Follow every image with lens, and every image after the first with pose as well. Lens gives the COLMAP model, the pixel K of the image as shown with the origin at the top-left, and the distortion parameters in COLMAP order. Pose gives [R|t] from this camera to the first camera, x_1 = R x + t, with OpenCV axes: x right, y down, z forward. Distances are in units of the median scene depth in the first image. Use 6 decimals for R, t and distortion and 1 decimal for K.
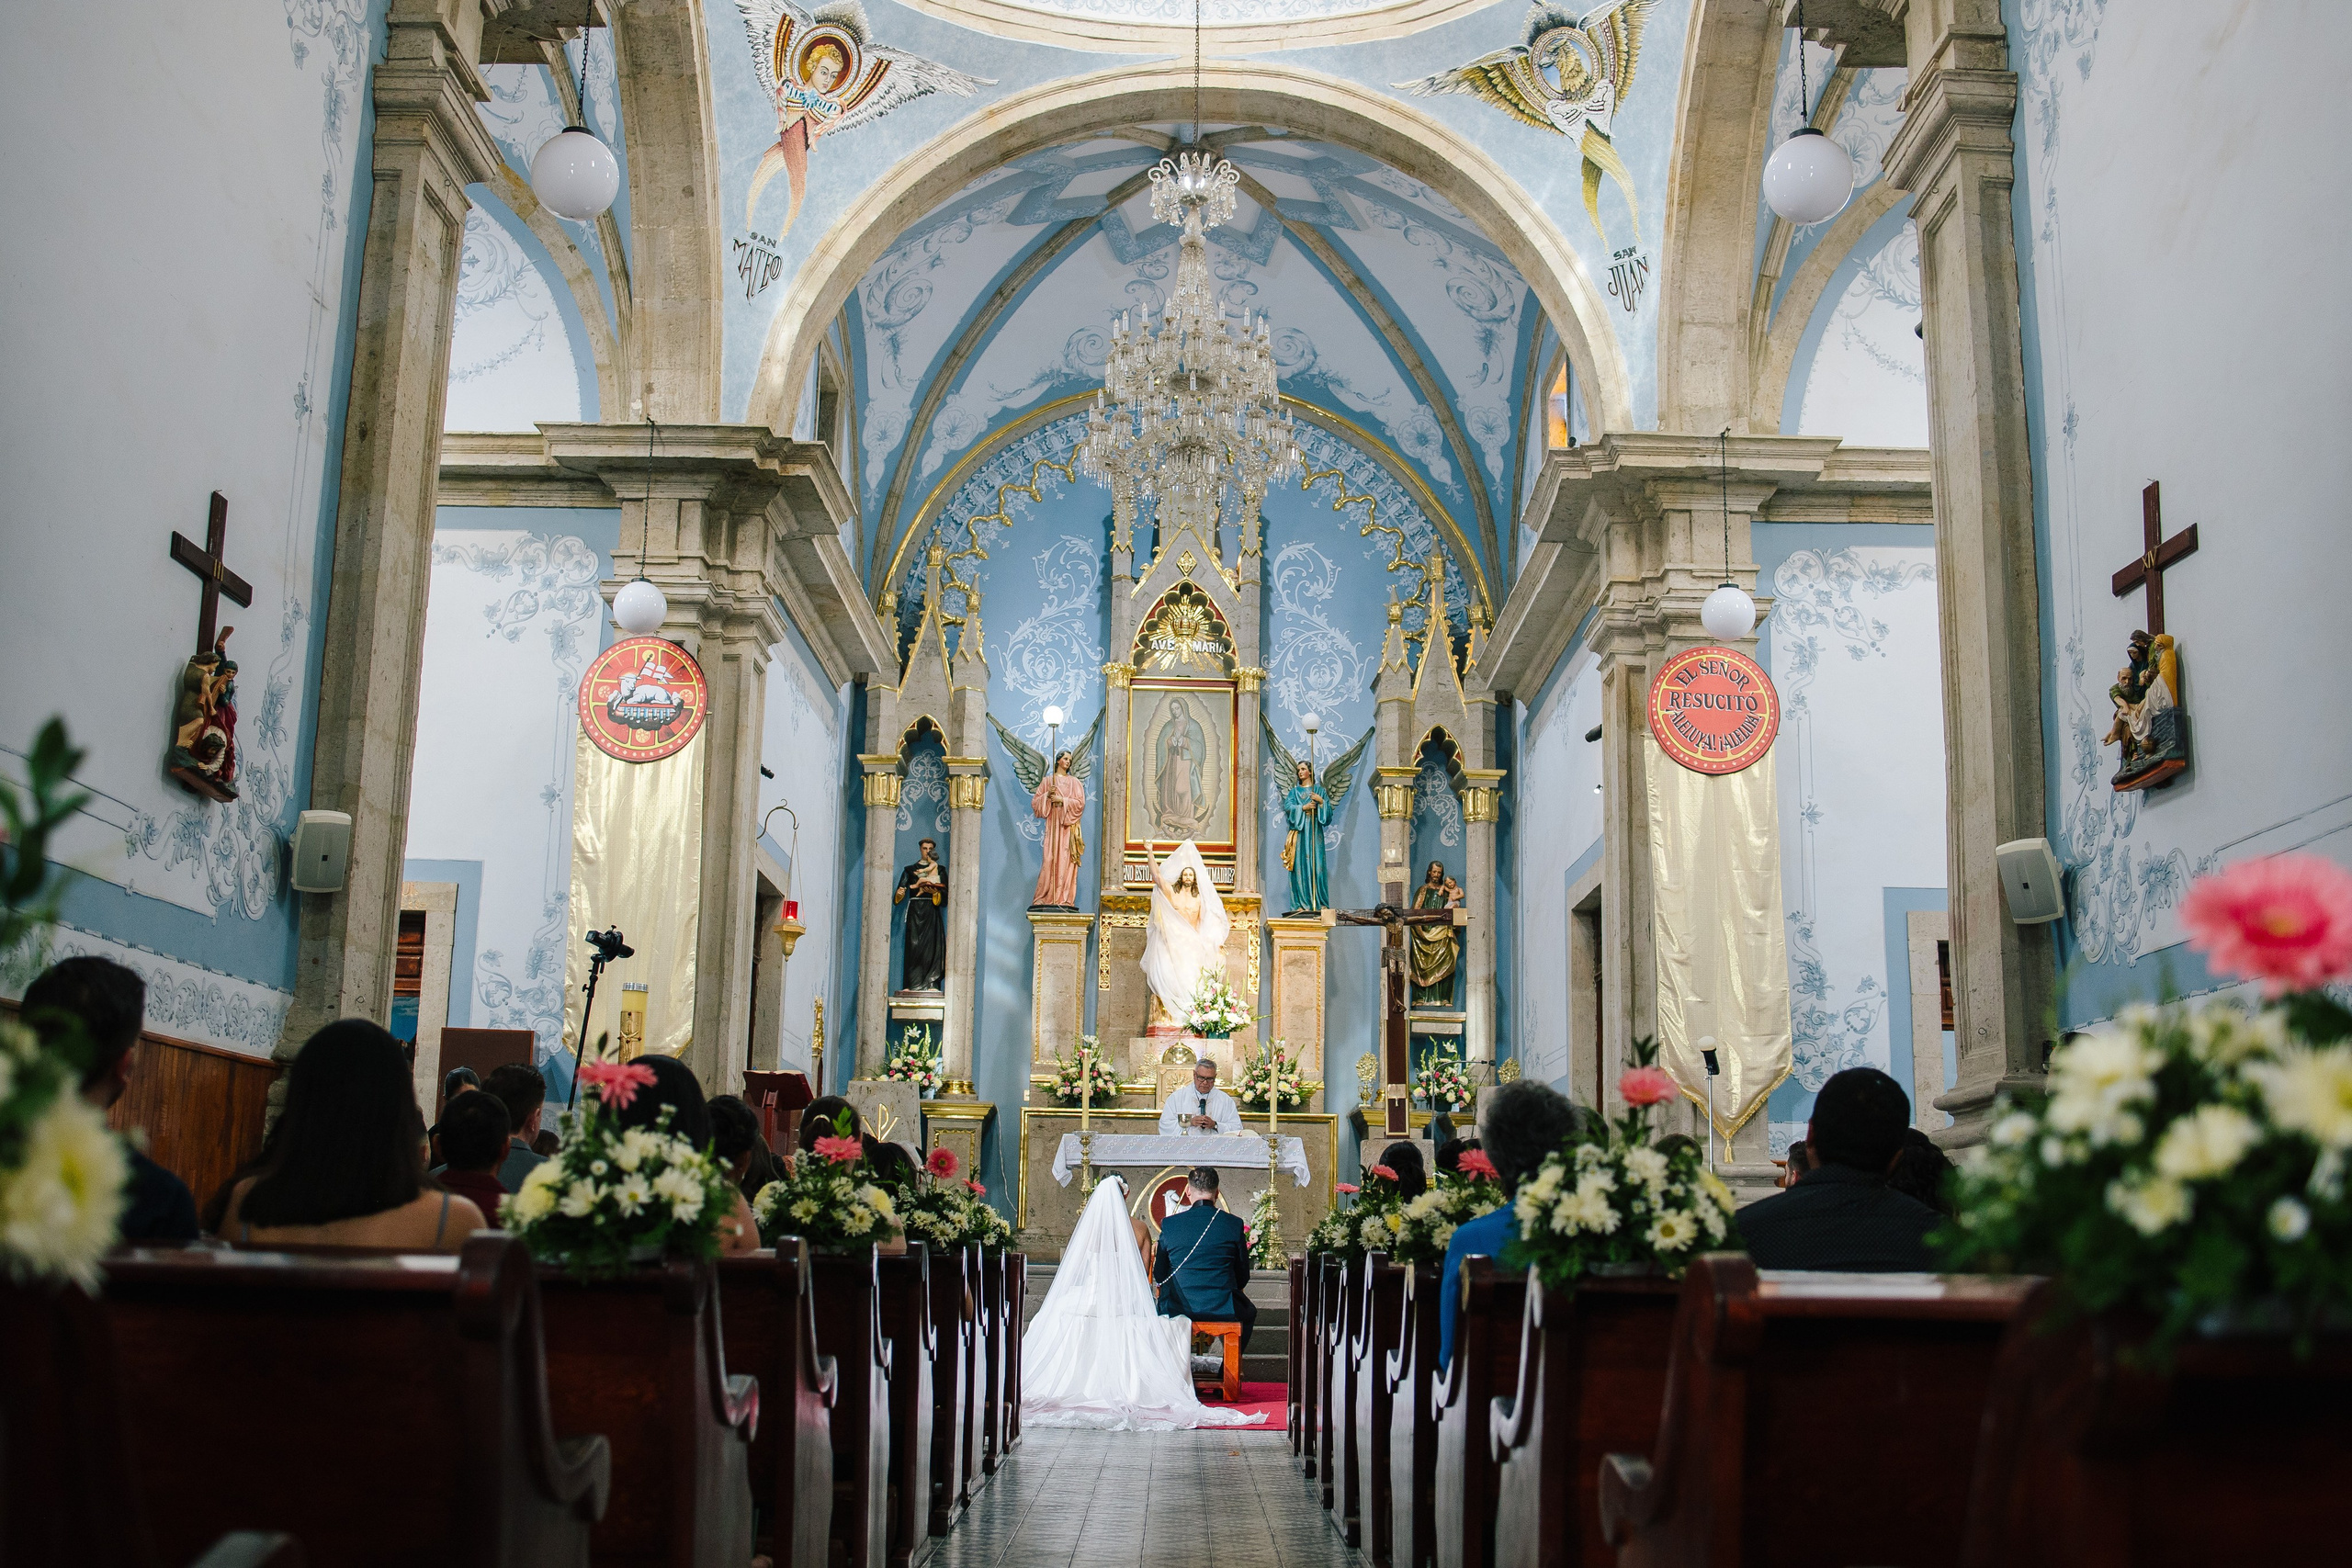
lens RADIAL K [[2600.4, 0, 1176.0], [0, 2600.4, 784.0], [0, 0, 1]] dist [-0.059873, 0.019795]
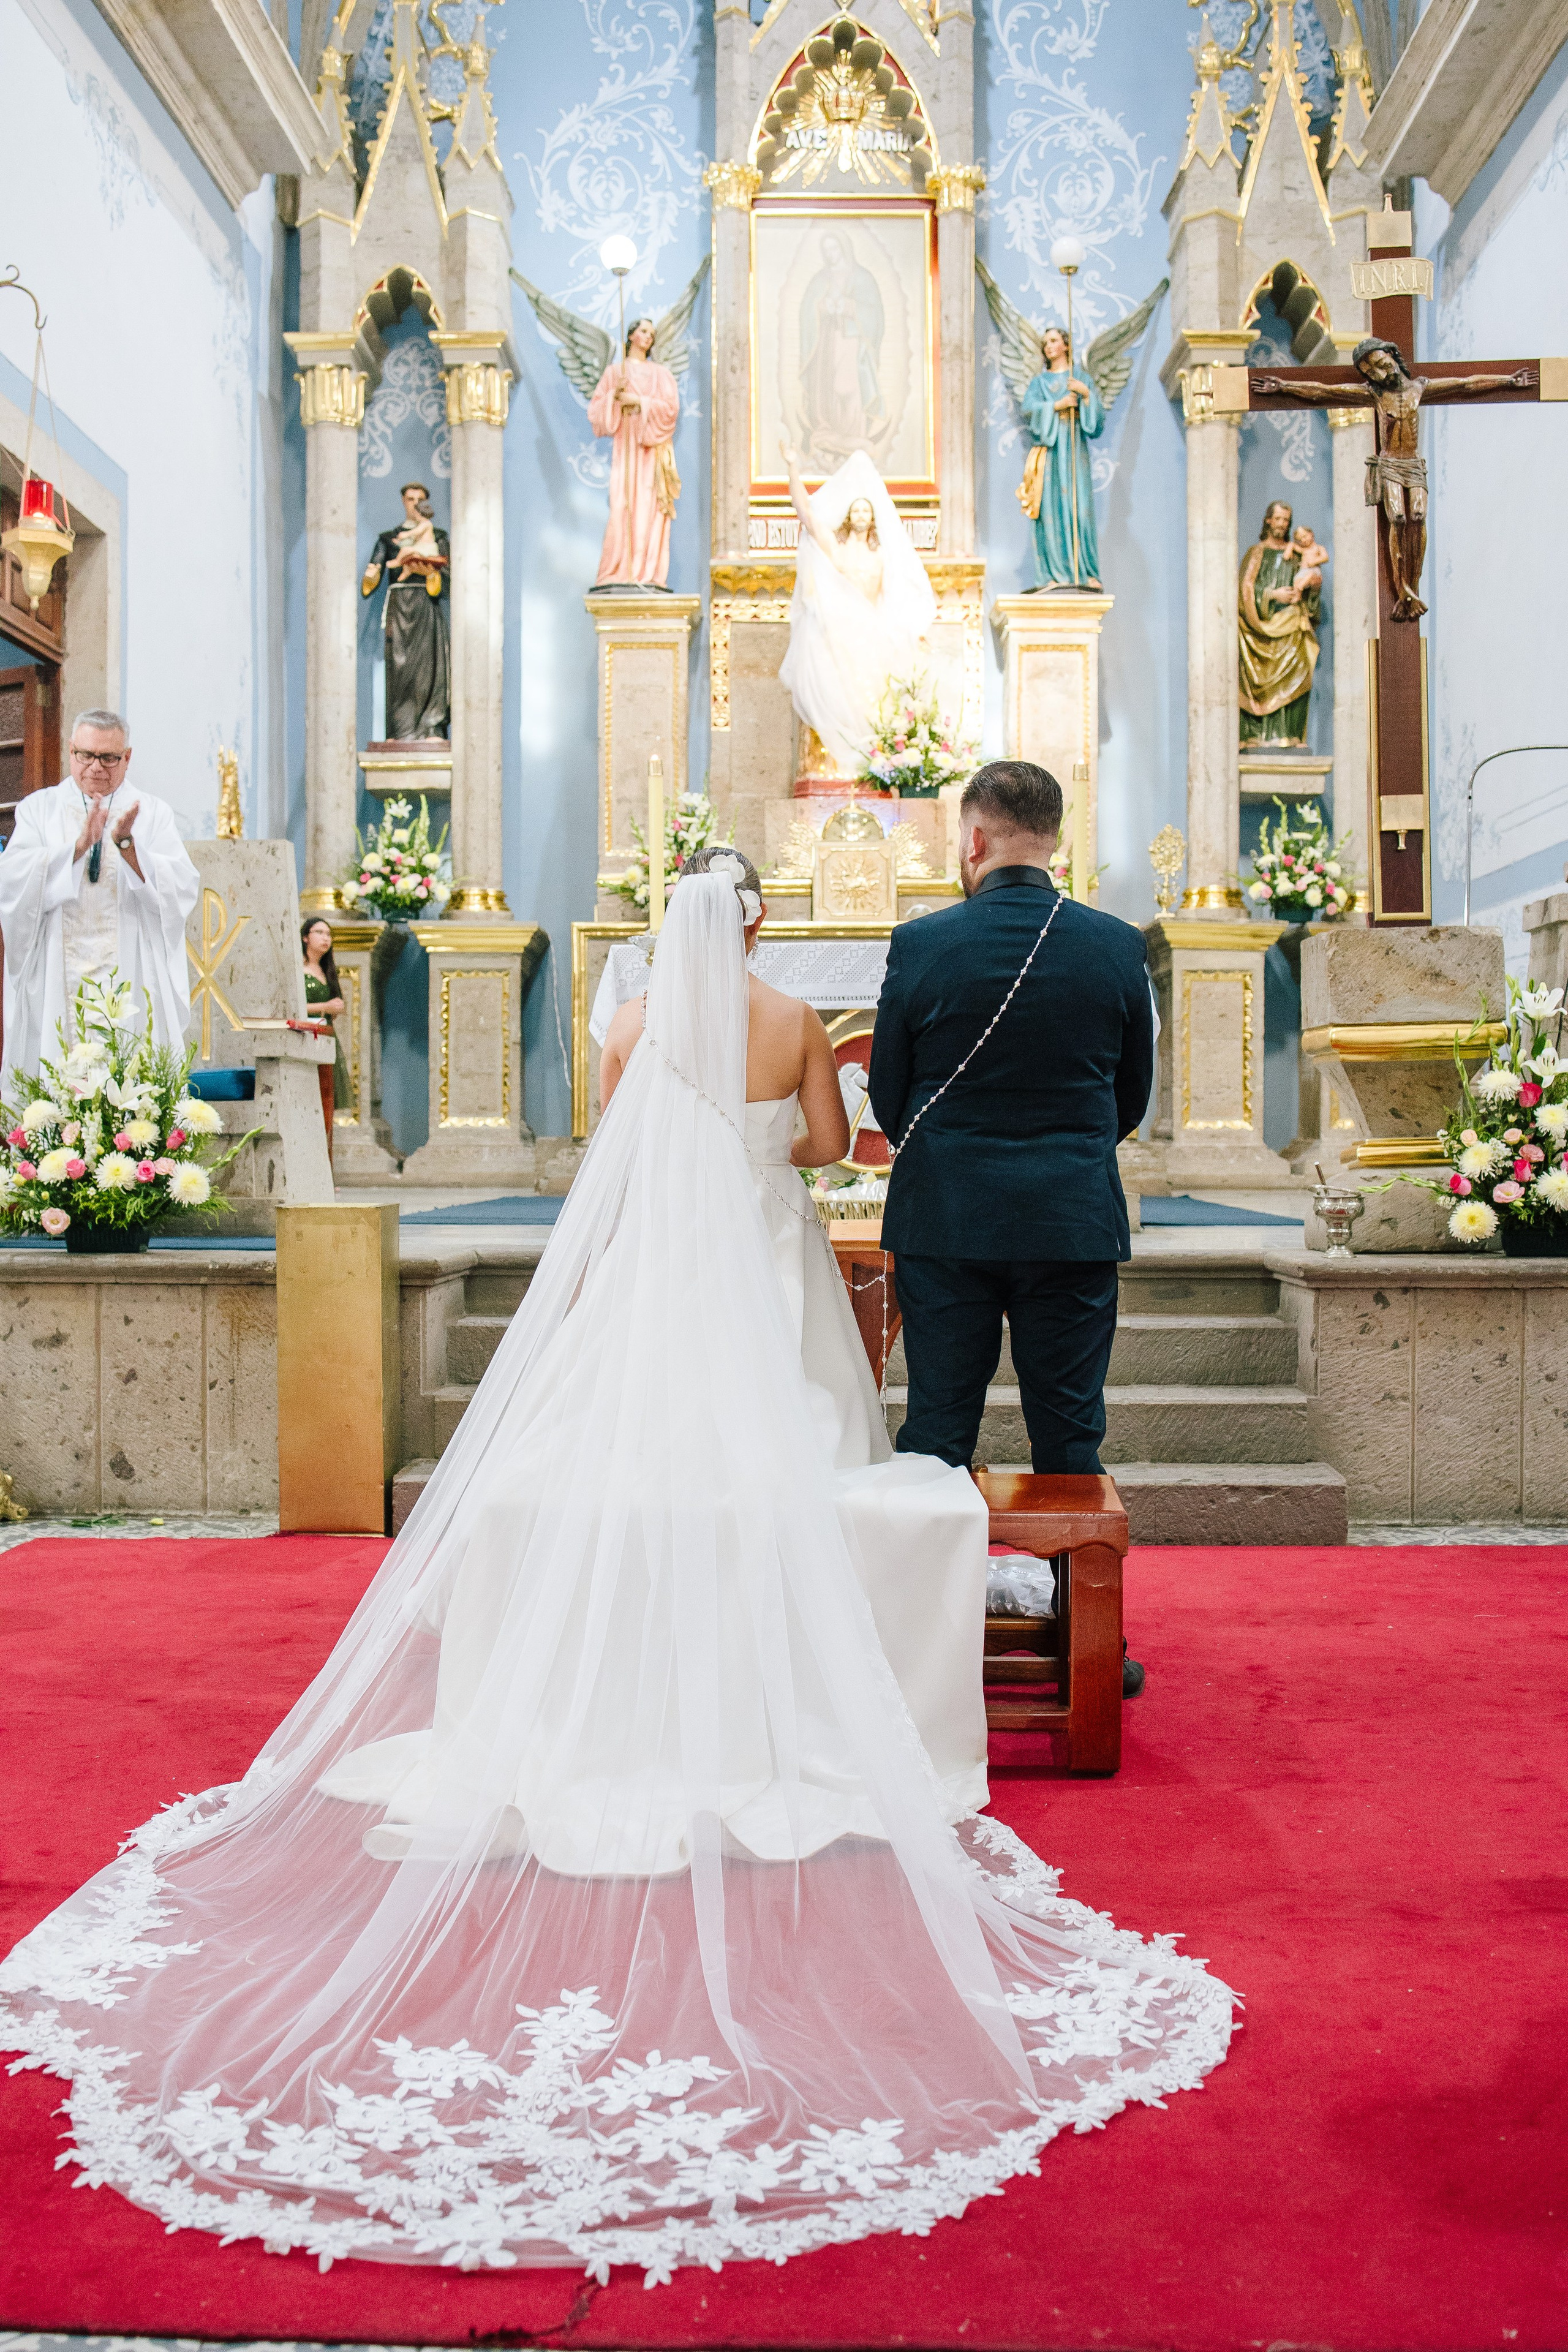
lens RADIAL K [[2600.6, 0, 784.0], [0, 2600.6, 1176.0], [0, 0, 1]] dist [-0.059873, 0.019795]
pose [[0.999558, -0.021965, -0.020015, -0.003710], [0.025465, 0.980287, 0.195932, 0.062186], [0.015317, -0.196356, 0.980413, 0.395681]]
